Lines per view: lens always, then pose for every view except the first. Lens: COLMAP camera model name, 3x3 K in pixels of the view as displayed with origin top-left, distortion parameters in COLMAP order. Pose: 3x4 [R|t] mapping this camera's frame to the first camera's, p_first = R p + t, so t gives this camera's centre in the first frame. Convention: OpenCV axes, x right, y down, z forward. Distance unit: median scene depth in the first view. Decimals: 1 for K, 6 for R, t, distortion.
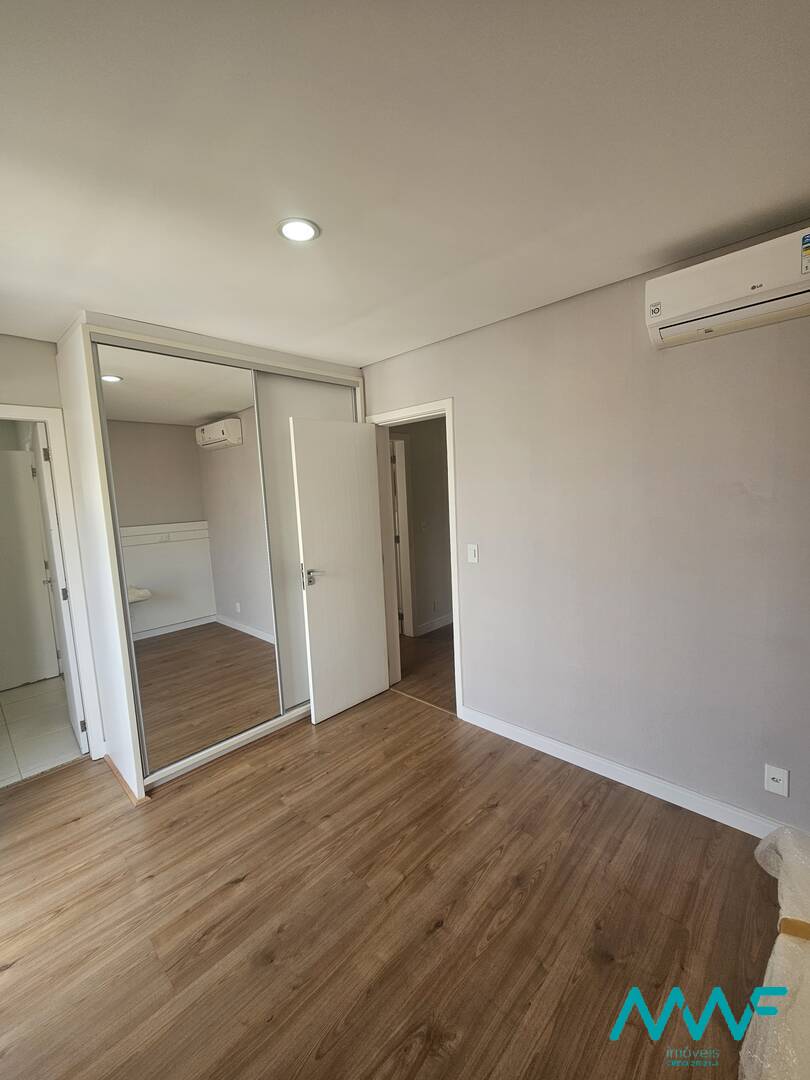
lens RADIAL K [[444.3, 0, 407.3], [0, 444.3, 538.2], [0, 0, 1]] dist [-0.000888, 0.000517]
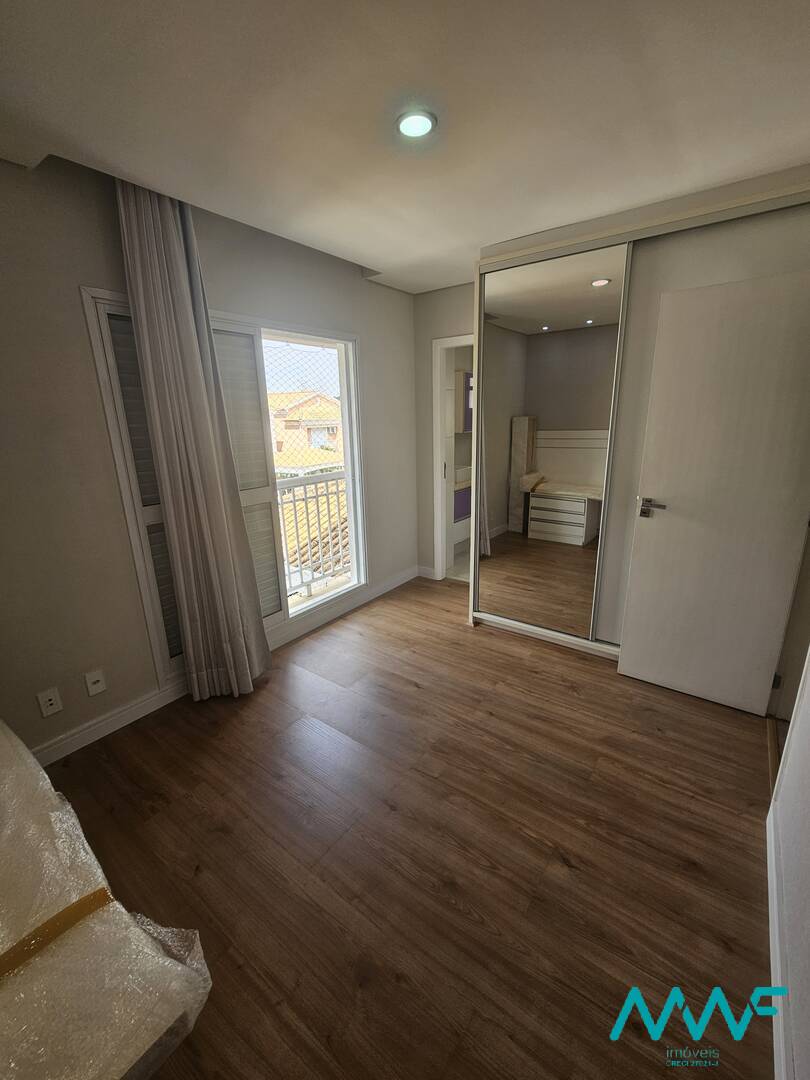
lens RADIAL K [[444.3, 0, 408.3], [0, 444.3, 538.5], [0, 0, 1]] dist [-0.000888, 0.000517]
pose [[0.126869, 0.307988, -0.942893, 0.647240], [-0.093912, 0.950034, 0.297685, -0.075702], [0.987464, 0.050782, 0.149454, 0.590479]]
